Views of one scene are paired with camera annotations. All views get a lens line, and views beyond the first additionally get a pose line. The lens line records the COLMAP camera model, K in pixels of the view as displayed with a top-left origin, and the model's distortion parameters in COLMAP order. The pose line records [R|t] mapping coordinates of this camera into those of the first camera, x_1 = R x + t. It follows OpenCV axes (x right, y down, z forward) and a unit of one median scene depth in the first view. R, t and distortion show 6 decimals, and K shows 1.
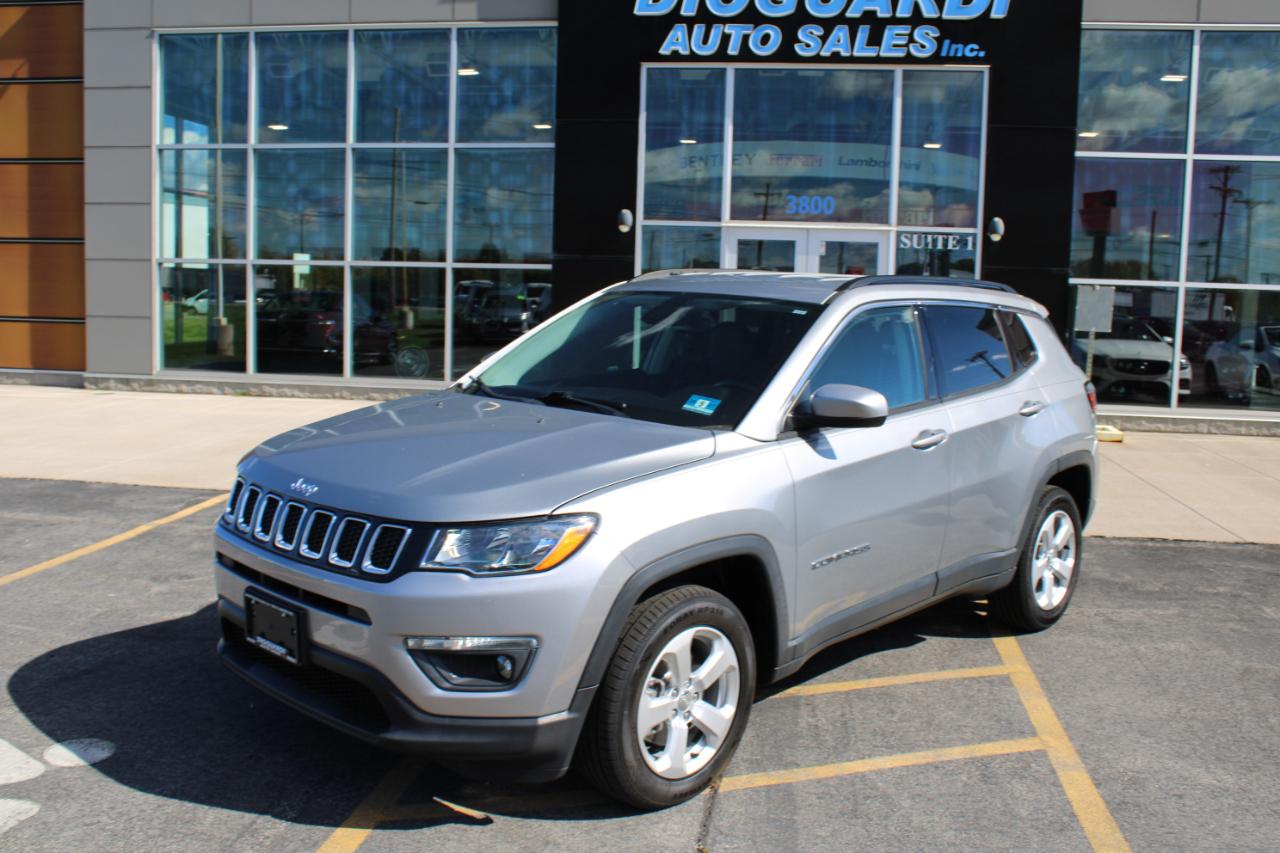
lens RADIAL K [[1161.3, 0, 647.3], [0, 1161.3, 433.7], [0, 0, 1]] dist [-0.080427, 0.000000]
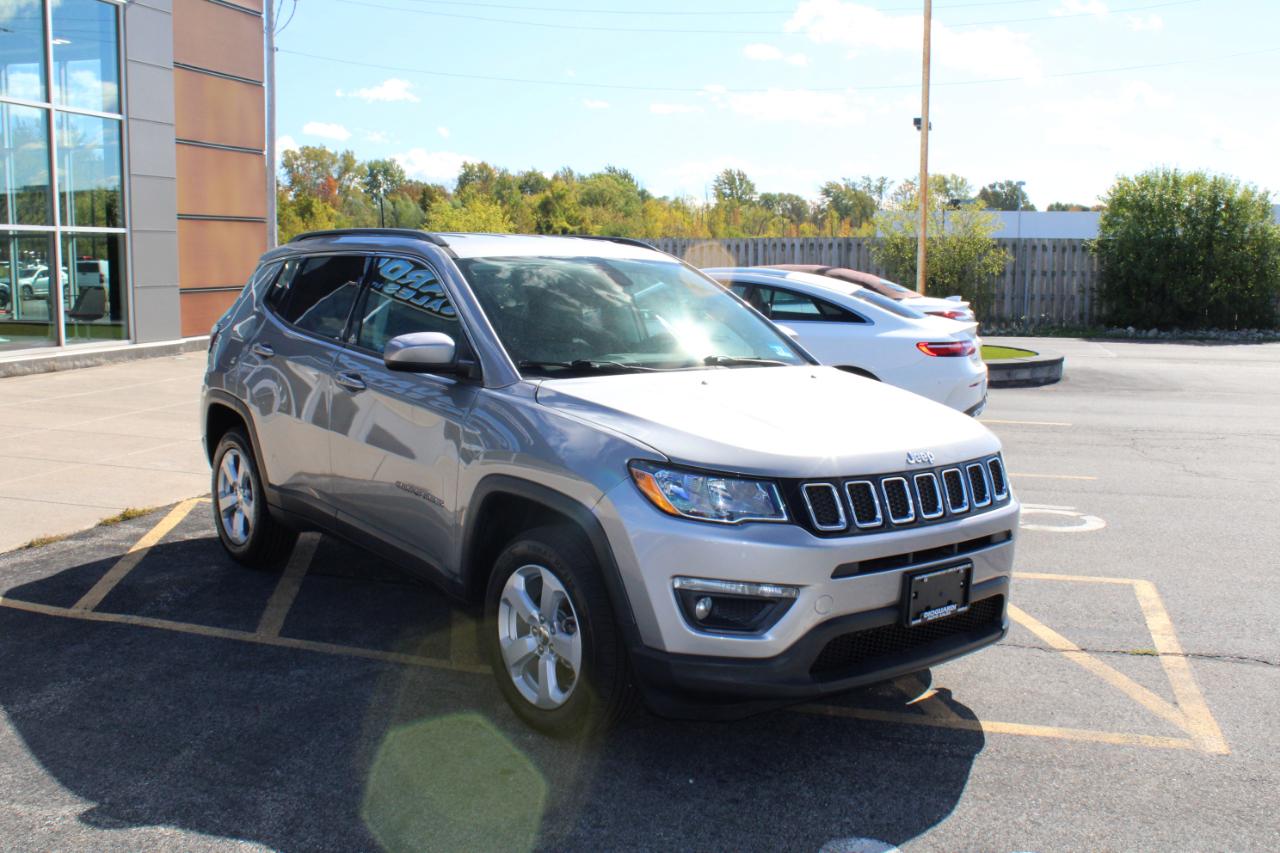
lens RADIAL K [[1234.0, 0, 640.1], [0, 1234.0, 435.2], [0, 0, 1]] dist [-0.079605, 0.000000]
pose [[0.146382, -0.168731, 0.974732, -0.384017], [0.113205, 0.981730, 0.152942, -0.046862], [-0.982729, 0.087956, 0.162809, 0.288603]]
